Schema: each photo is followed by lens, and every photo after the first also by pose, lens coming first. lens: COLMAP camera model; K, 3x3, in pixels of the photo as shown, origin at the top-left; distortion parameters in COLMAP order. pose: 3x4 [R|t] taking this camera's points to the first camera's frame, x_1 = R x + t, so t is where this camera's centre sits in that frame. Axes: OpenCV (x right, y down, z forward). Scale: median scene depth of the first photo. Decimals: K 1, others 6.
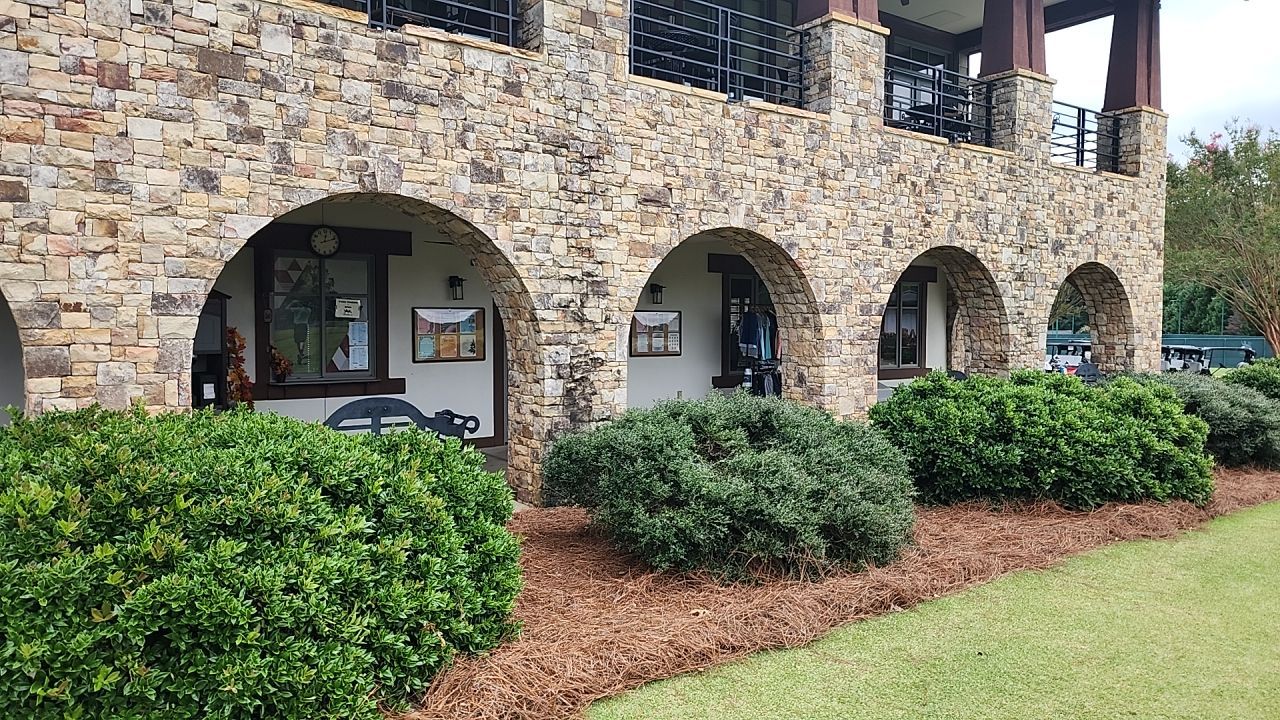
lens RADIAL K [[809.6, 0, 640.0], [0, 809.6, 354.1], [0, 0, 1]] dist [0.009100, -0.007376]
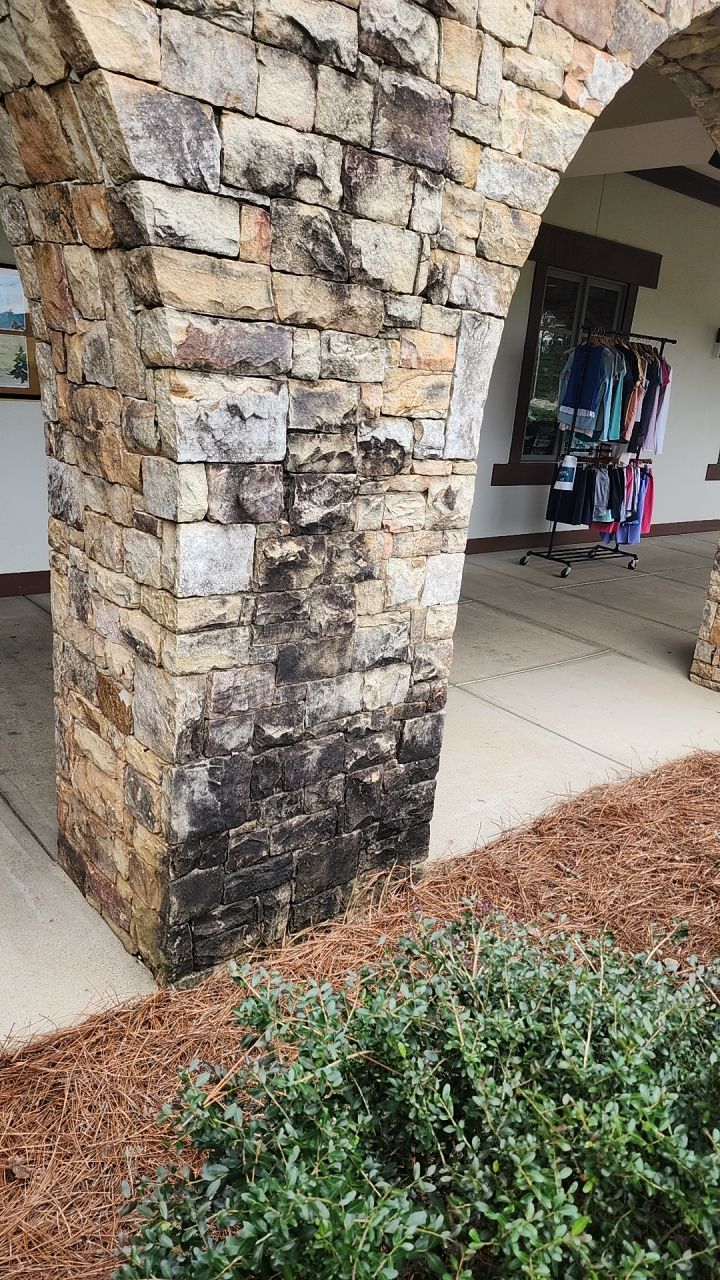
lens RADIAL K [[809.6, 0, 371.0], [0, 809.6, 665.4], [0, 0, 1]] dist [0.009100, -0.007376]
pose [[0.992310, 0.048160, 0.114027, -0.085054], [-0.081219, 0.948497, 0.306198, -0.006547], [-0.093408, -0.313104, 0.945114, 0.742238]]
